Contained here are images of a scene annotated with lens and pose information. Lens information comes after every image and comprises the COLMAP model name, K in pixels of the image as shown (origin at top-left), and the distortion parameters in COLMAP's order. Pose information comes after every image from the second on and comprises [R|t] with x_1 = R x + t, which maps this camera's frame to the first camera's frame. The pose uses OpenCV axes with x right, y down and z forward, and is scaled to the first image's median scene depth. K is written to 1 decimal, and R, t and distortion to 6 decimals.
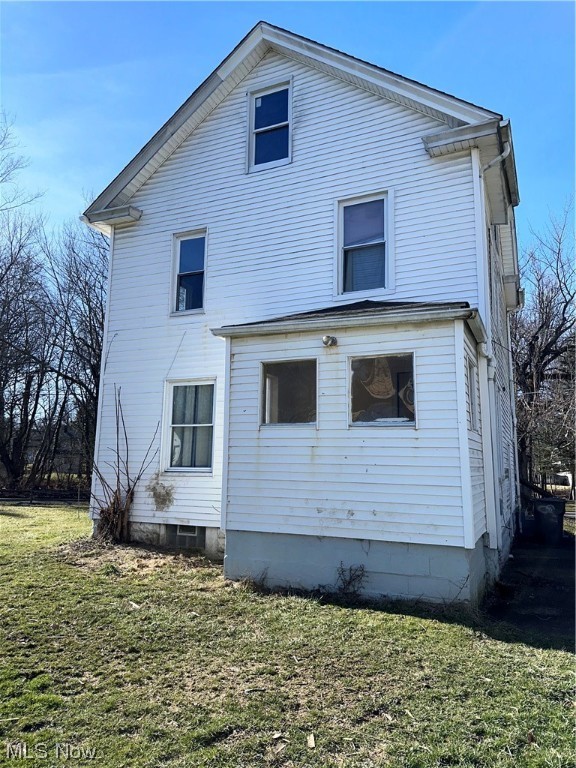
lens RADIAL K [[552.3, 0, 285.7], [0, 552.3, 378.9], [0, 0, 1]] dist [0.047479, -0.059584]
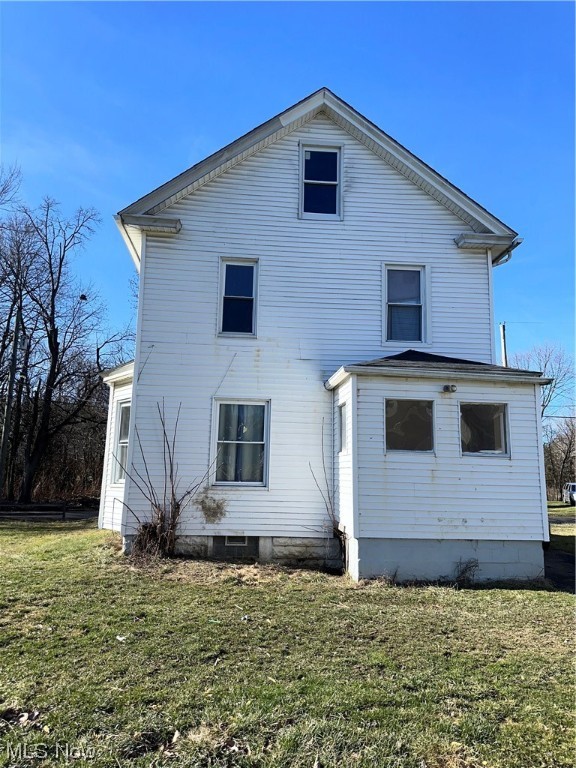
lens RADIAL K [[552.3, 0, 267.9], [0, 552.3, 389.8], [0, 0, 1]] dist [0.047479, -0.059584]
pose [[0.872472, 0.075734, 0.482759, -0.667116], [-0.084699, 0.996401, -0.003240, -0.018963], [-0.481267, -0.038062, 0.875747, 0.046382]]
